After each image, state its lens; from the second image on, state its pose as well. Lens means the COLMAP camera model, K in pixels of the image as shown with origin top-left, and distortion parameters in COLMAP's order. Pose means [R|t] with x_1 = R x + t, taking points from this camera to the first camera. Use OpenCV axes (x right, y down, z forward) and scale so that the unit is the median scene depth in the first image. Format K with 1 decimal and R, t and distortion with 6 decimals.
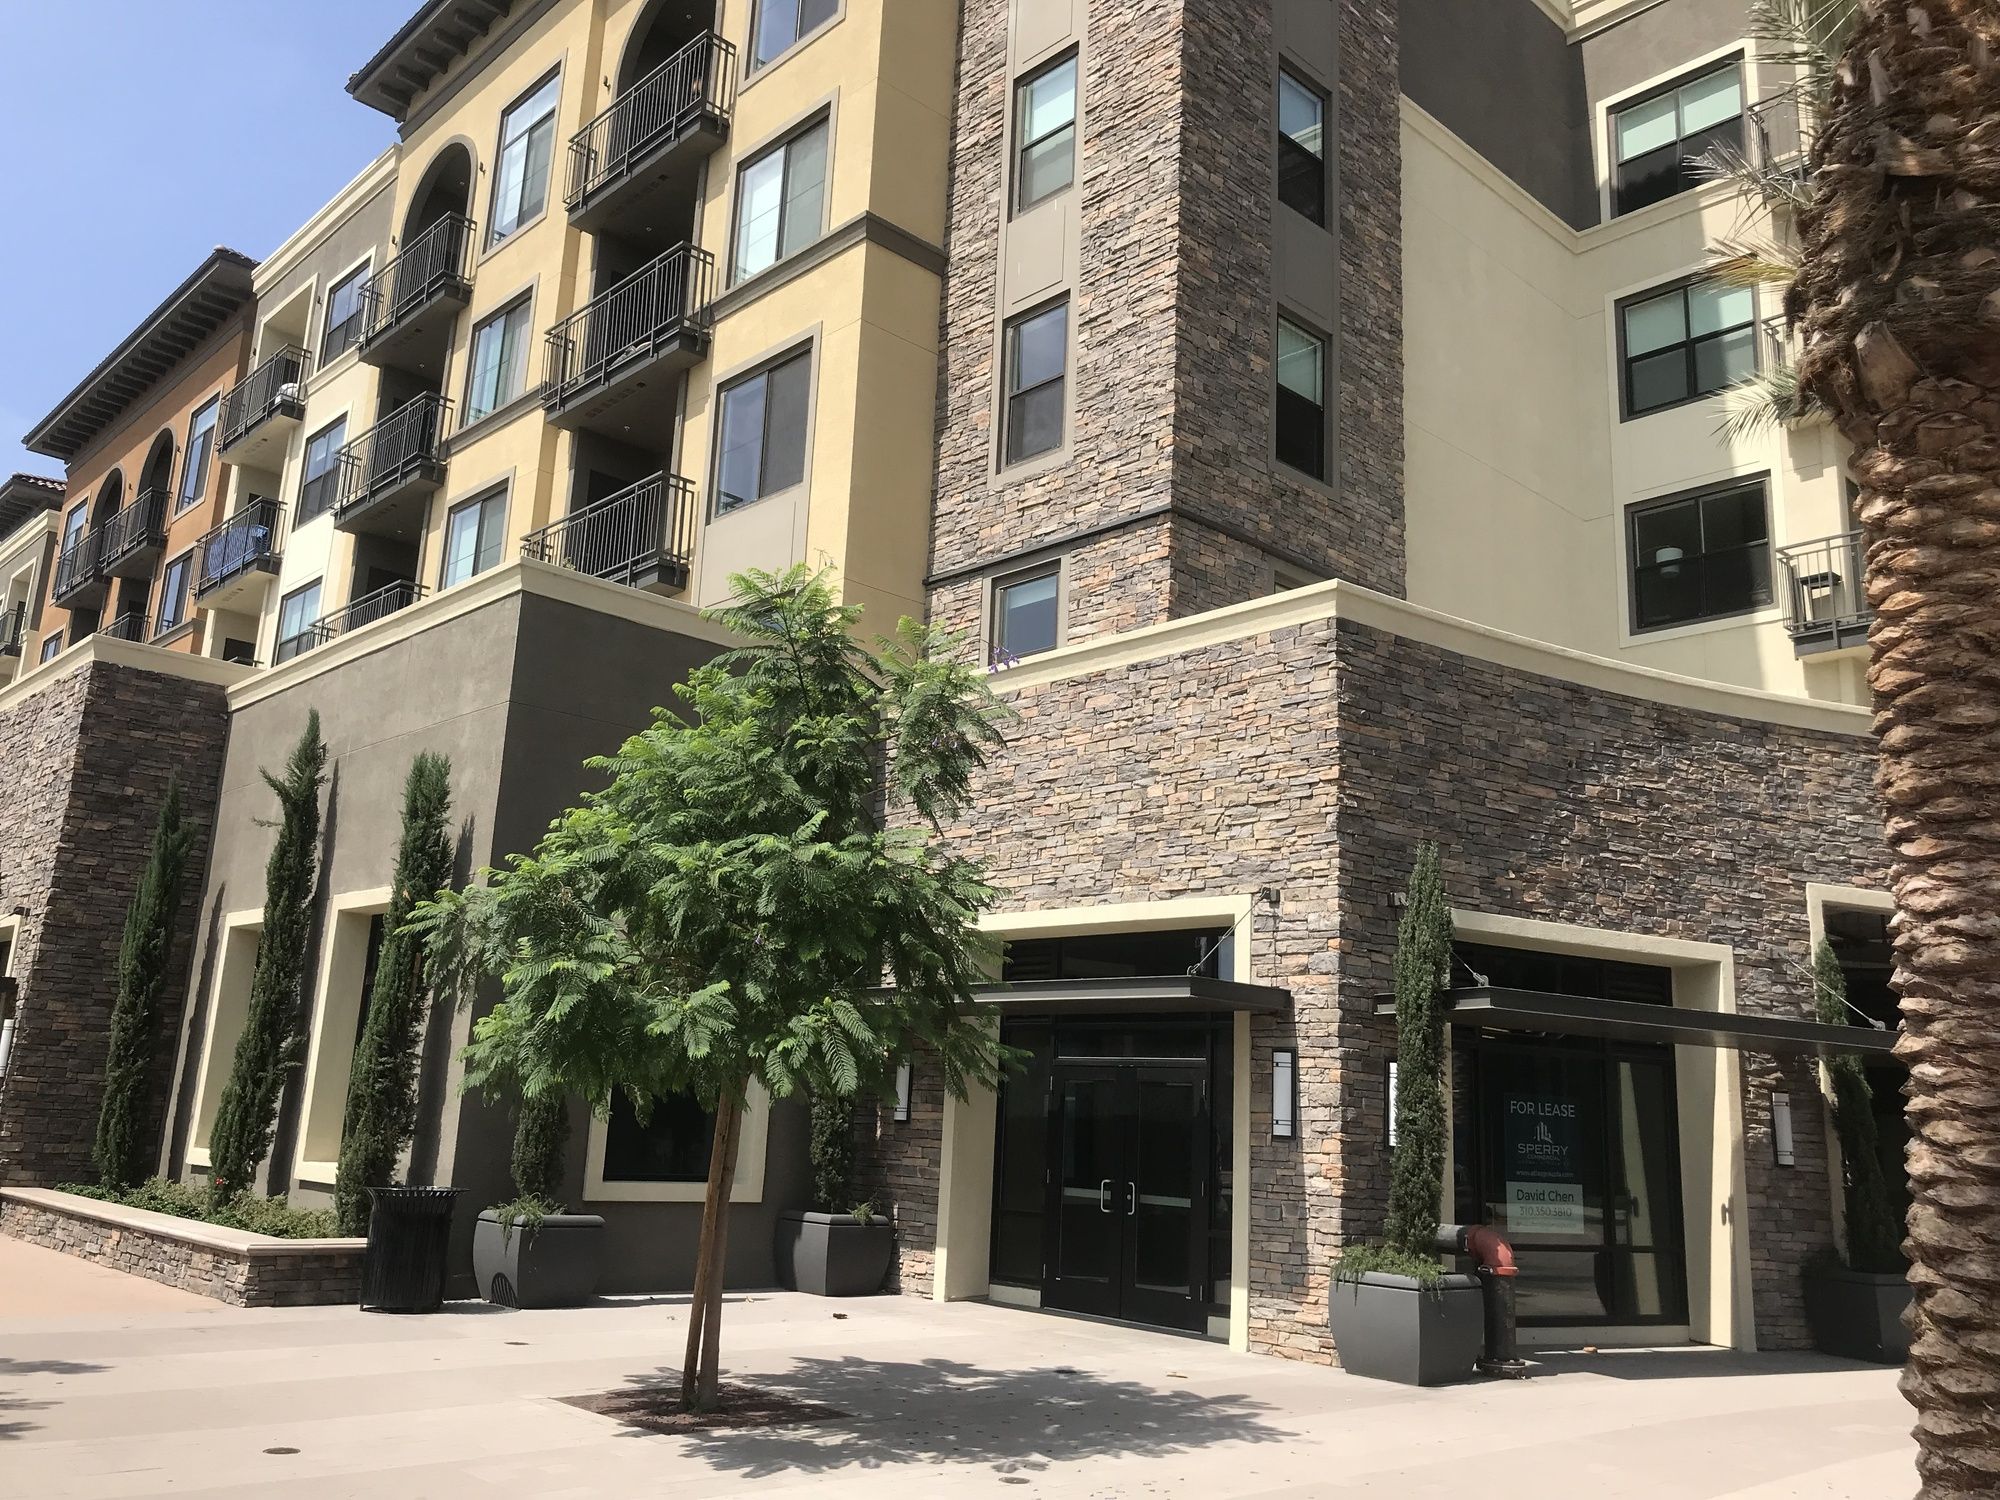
lens RADIAL K [[1614.0, 0, 1007.2], [0, 1614.0, 732.9], [0, 0, 1]] dist [0.003503, 0.029557]
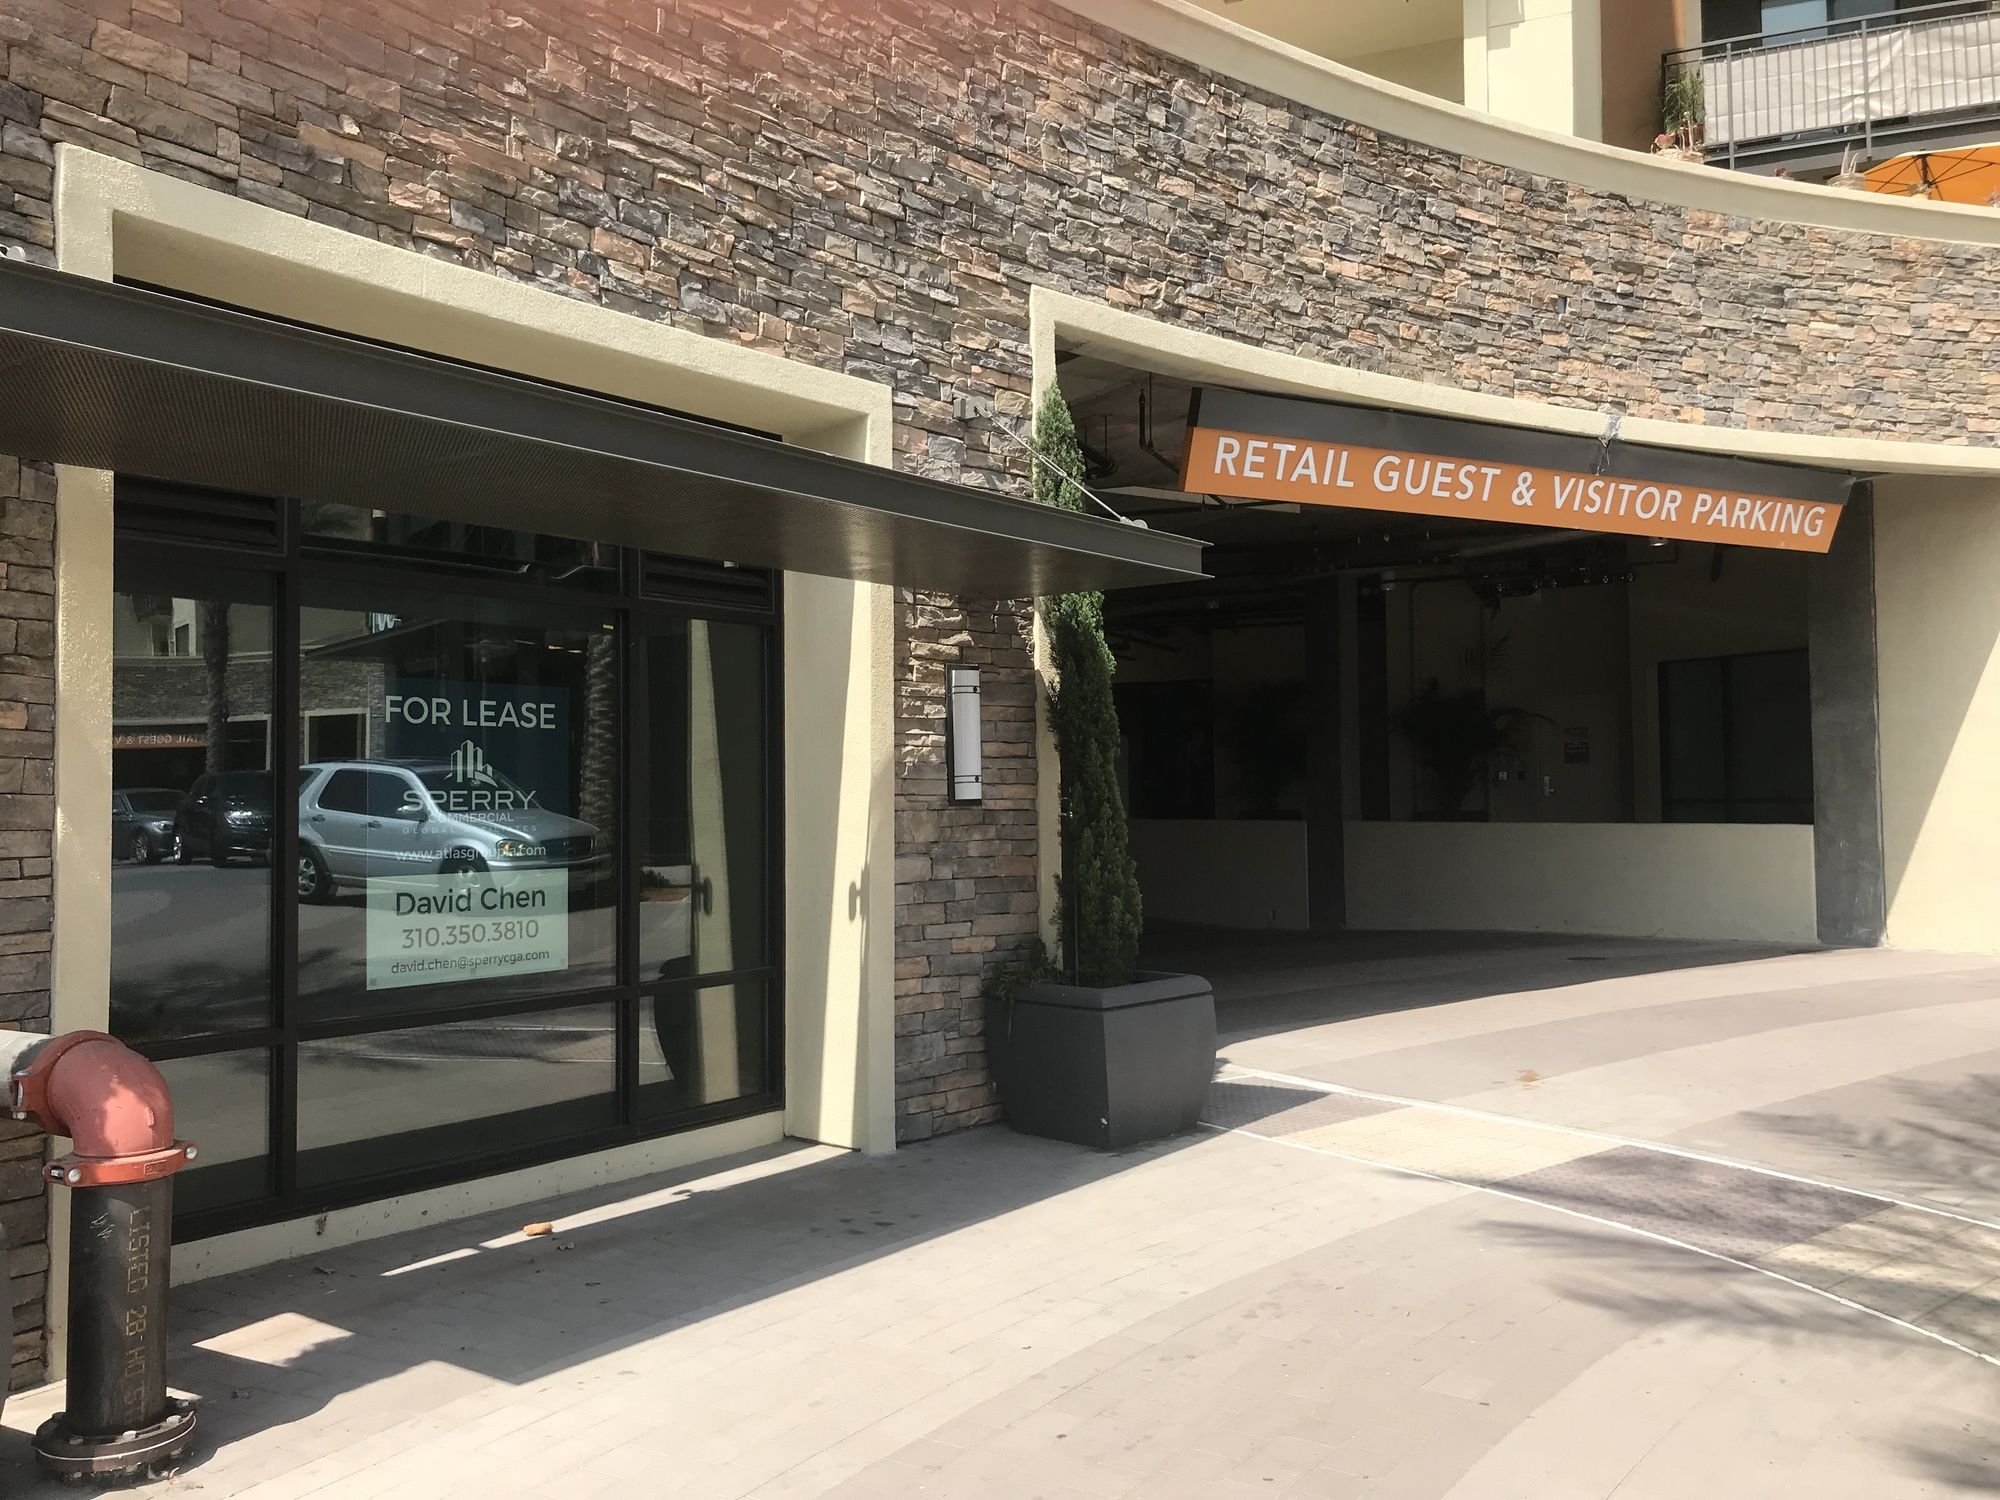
lens RADIAL K [[1614.0, 0, 999.8], [0, 1614.0, 750.4], [0, 0, 1]] dist [0.003503, 0.029557]
pose [[0.911366, -0.046299, 0.408985, 0.269898], [-0.042584, 0.977715, 0.205574, 0.138867], [-0.409388, -0.204769, 0.889084, 0.518695]]
